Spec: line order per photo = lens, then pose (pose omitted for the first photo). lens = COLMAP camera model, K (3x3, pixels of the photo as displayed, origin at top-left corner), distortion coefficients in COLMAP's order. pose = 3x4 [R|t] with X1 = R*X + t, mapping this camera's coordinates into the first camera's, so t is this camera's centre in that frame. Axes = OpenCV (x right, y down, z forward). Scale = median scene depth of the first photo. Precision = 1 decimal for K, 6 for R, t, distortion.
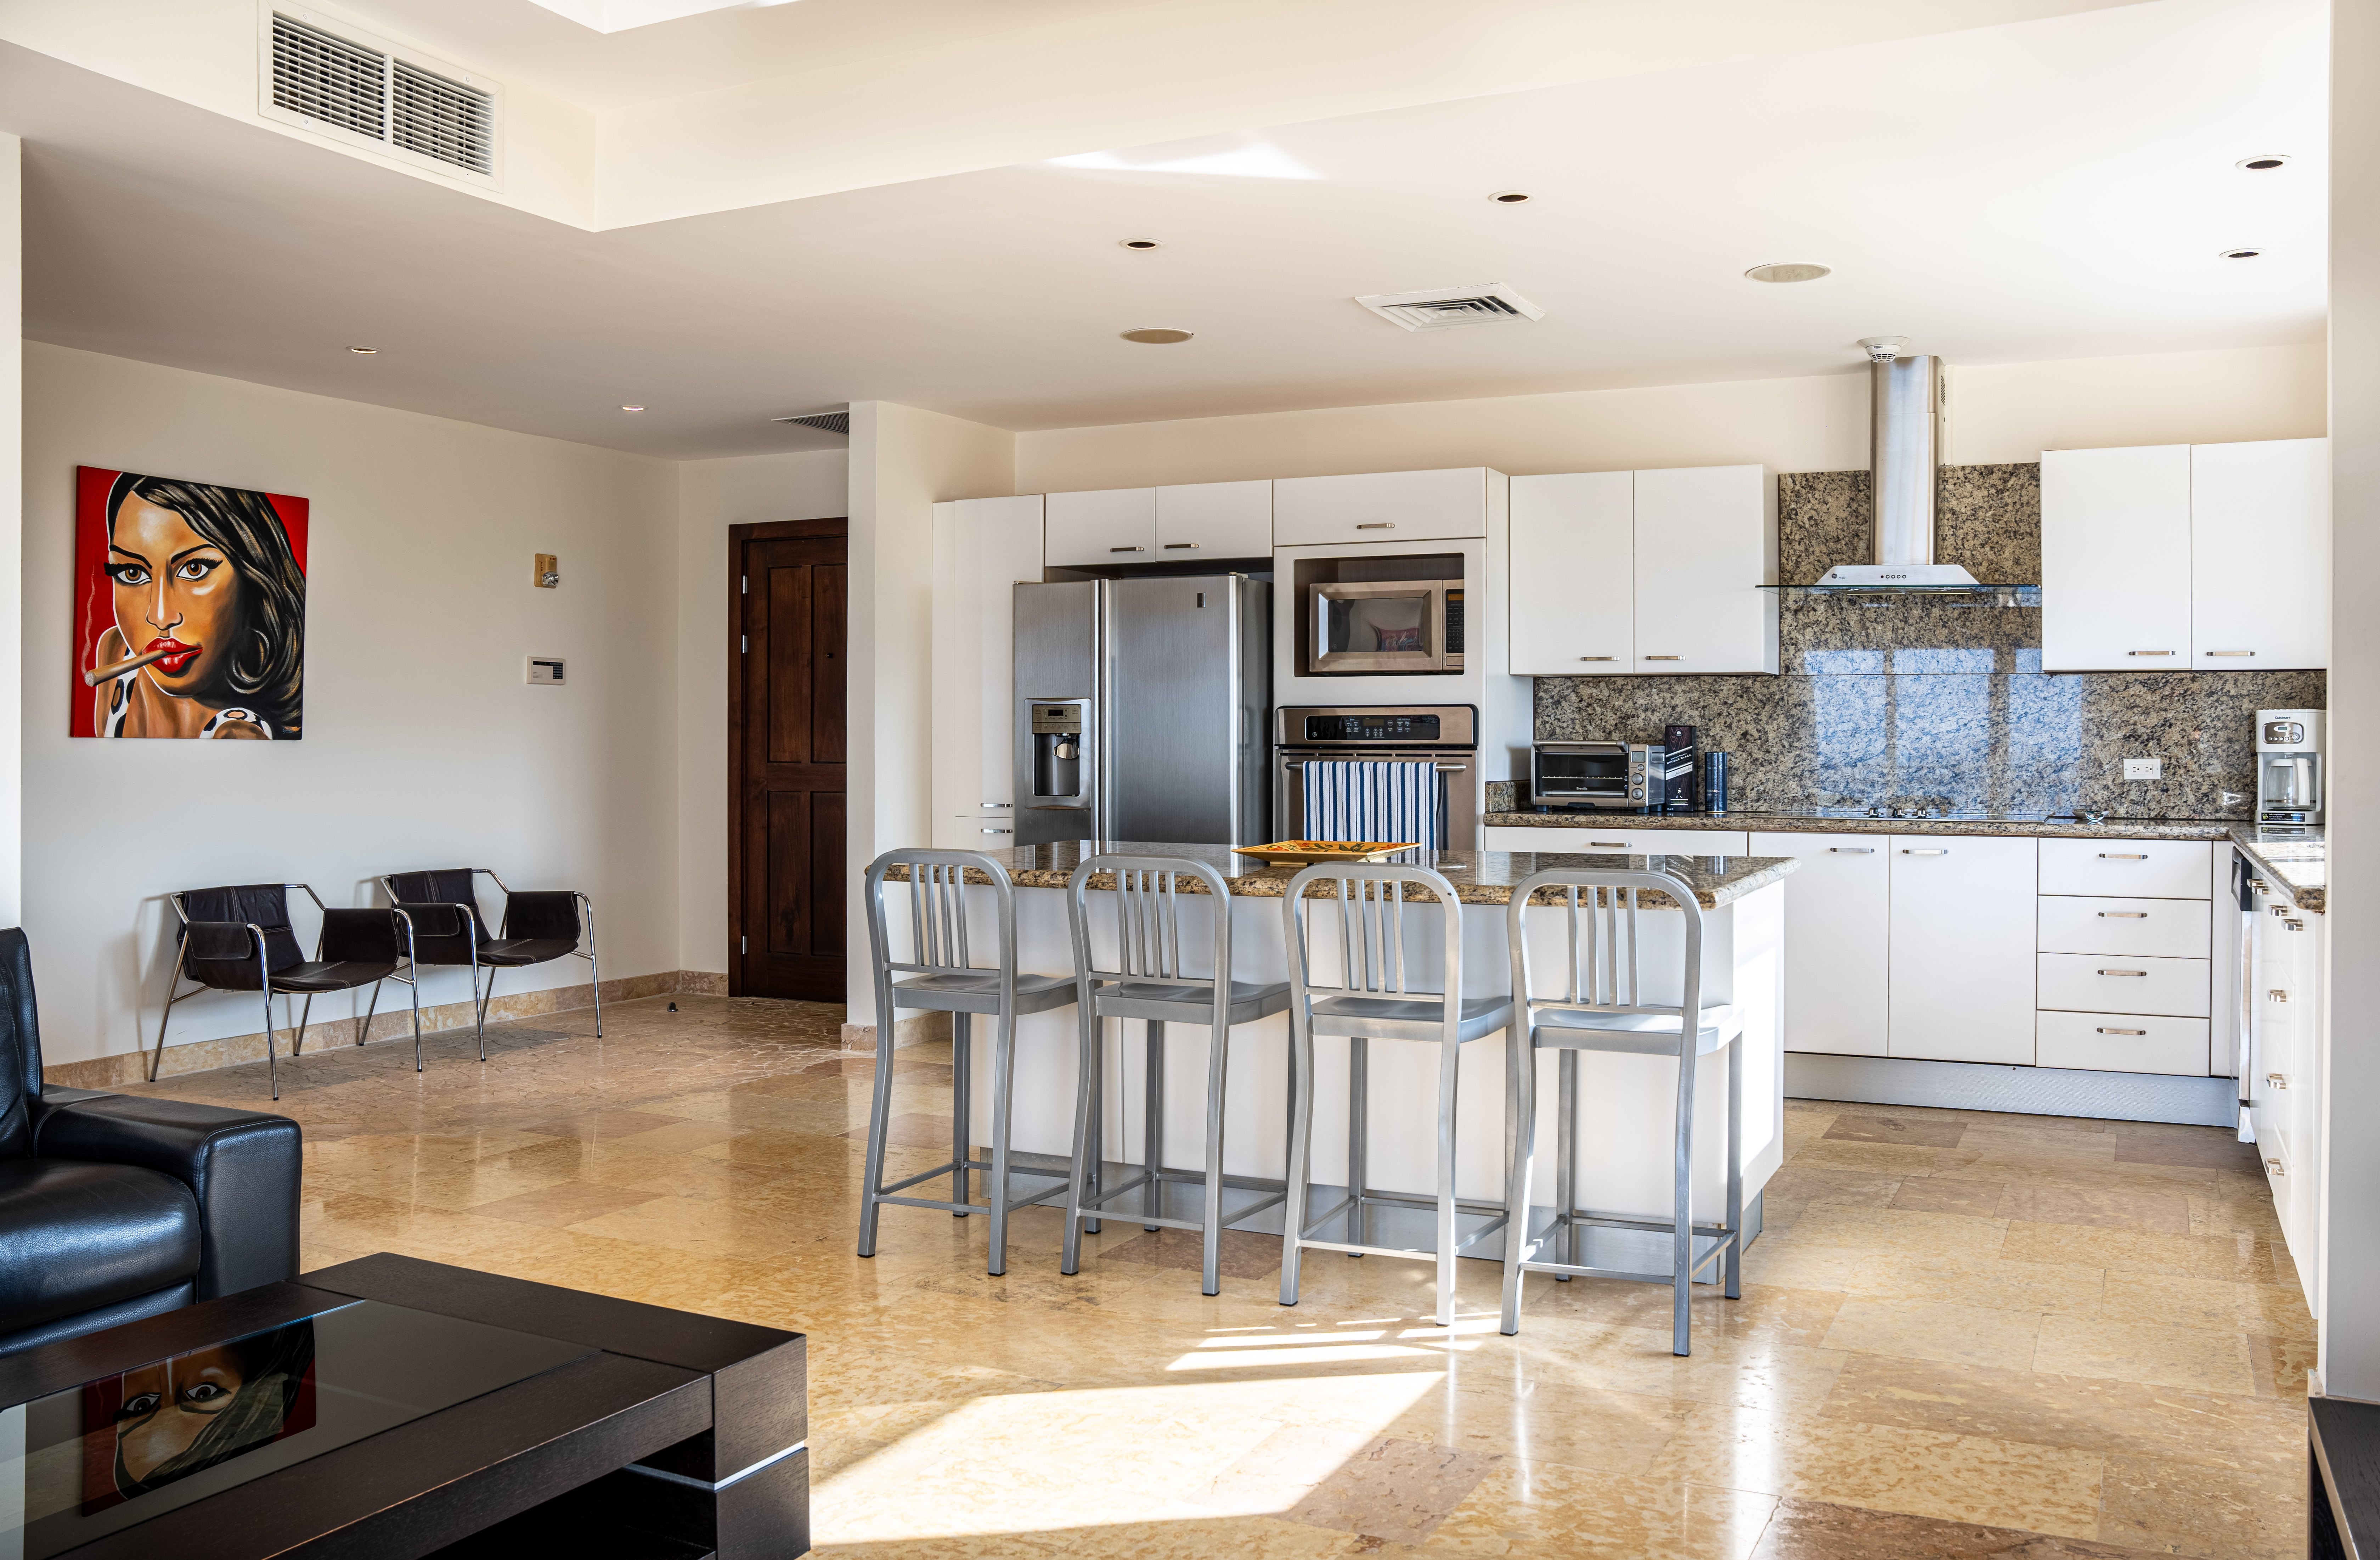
lens RADIAL K [[1923.2, 0, 1234.8], [0, 1923.2, 750.6], [0, 0, 1]] dist [-0.087072, 0.014562]
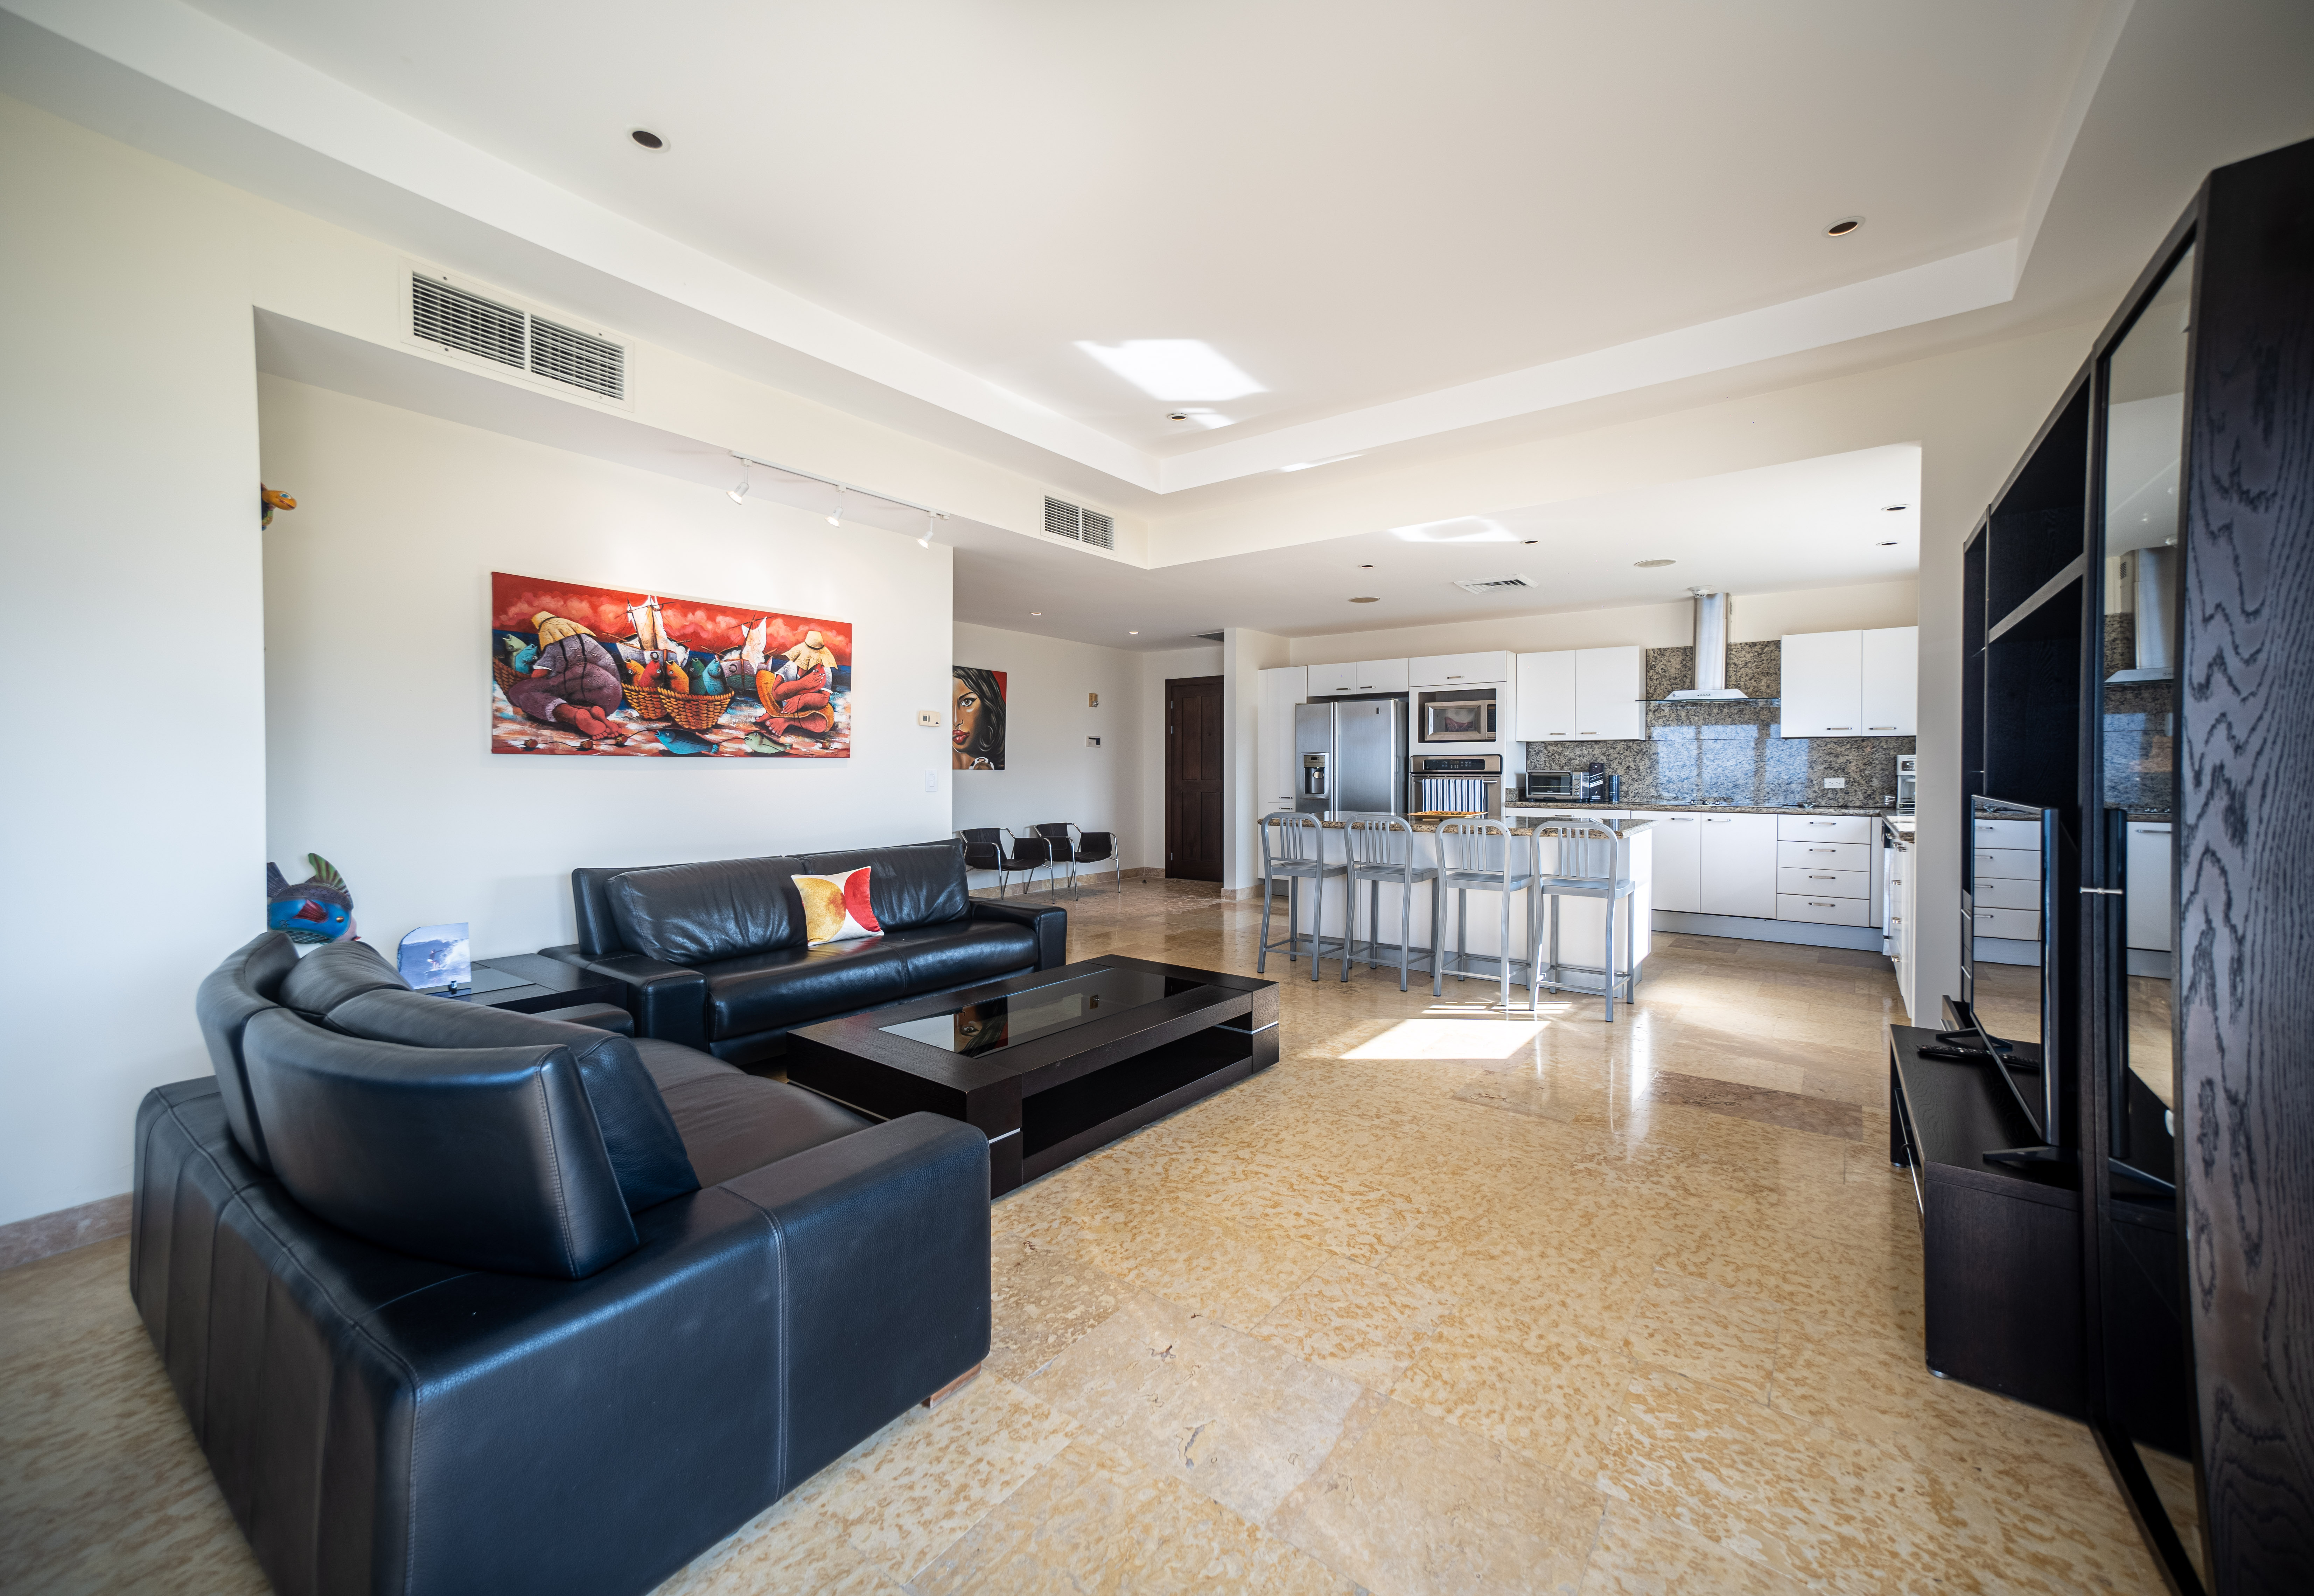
lens RADIAL K [[902.9, 0, 1176.8], [0, 902.9, 785.9], [0, 0, 1]] dist [0.000062, 0.000286]
pose [[0.981646, 0.002878, -0.190693, -0.051231], [-0.000771, 0.999938, 0.011120, 0.001977], [0.190713, -0.010769, 0.981587, -0.138512]]
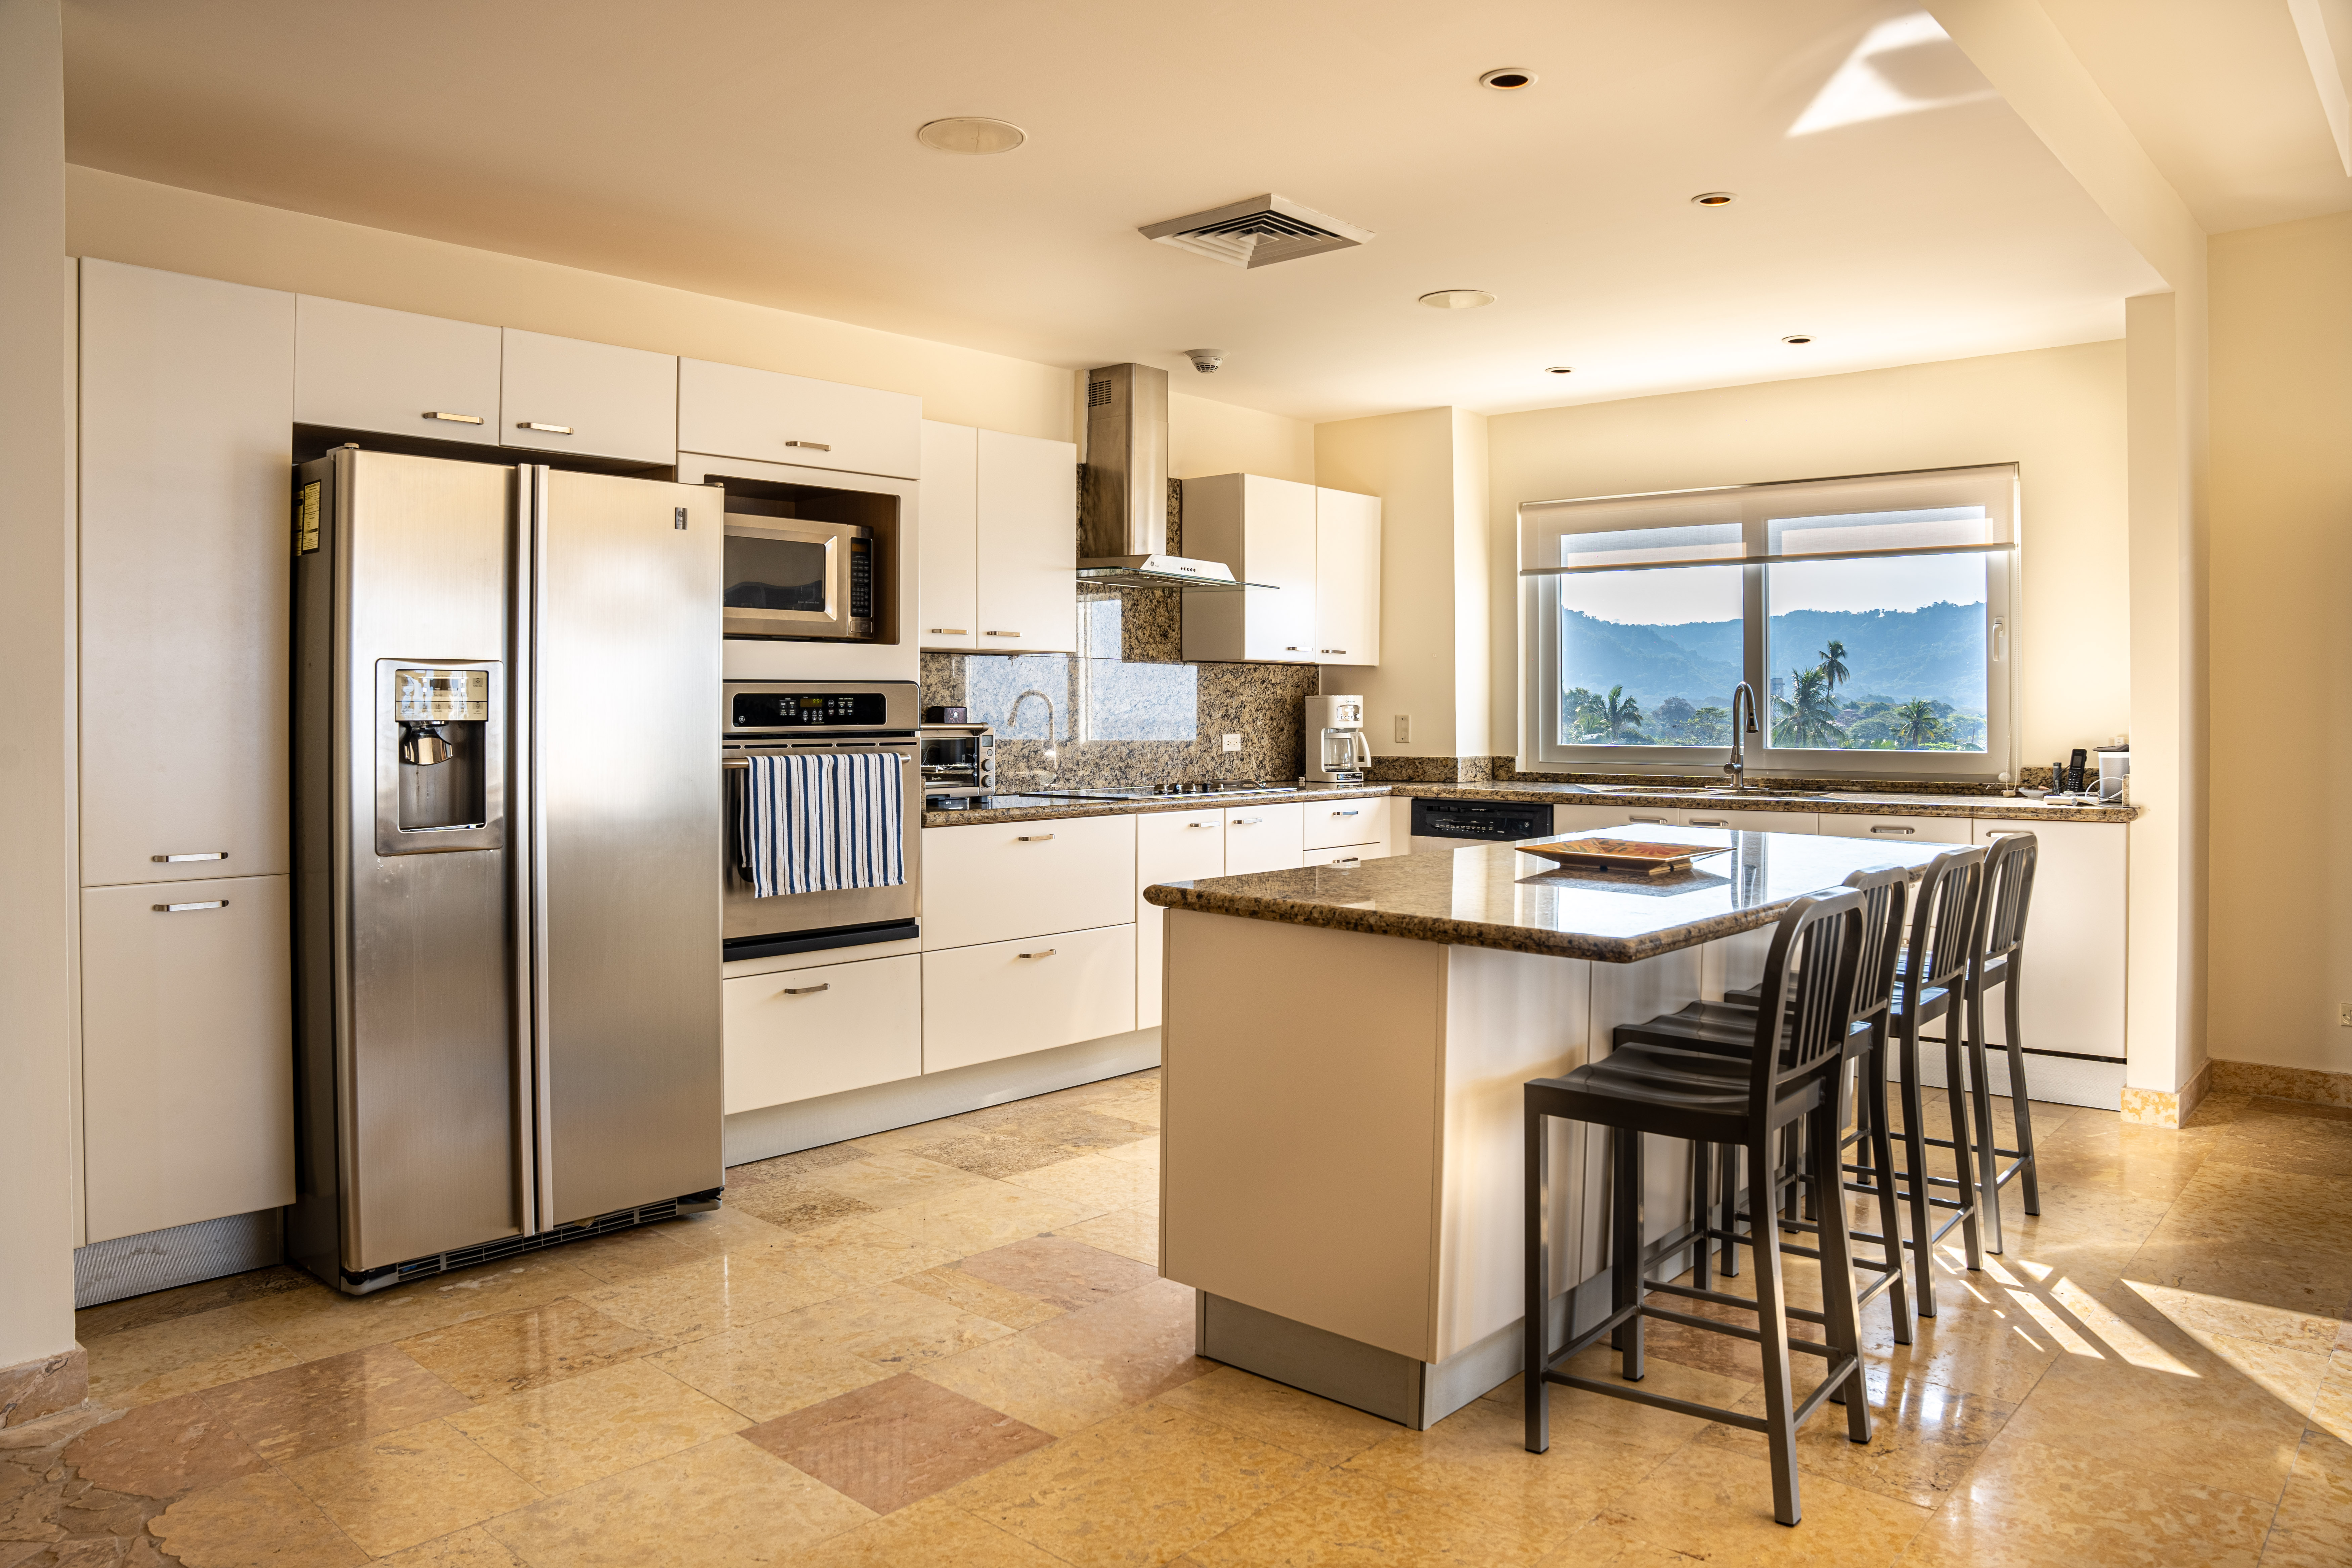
lens RADIAL K [[1639.7, 0, 1173.1], [0, 1639.7, 761.8], [0, 0, 1]] dist [-0.084908, 0.020835]
pose [[0.288168, -0.031972, 0.957046, -0.533027], [0.009329, 0.999489, 0.030581, -0.010439], [-0.957535, 0.000115, 0.288319, 0.716466]]
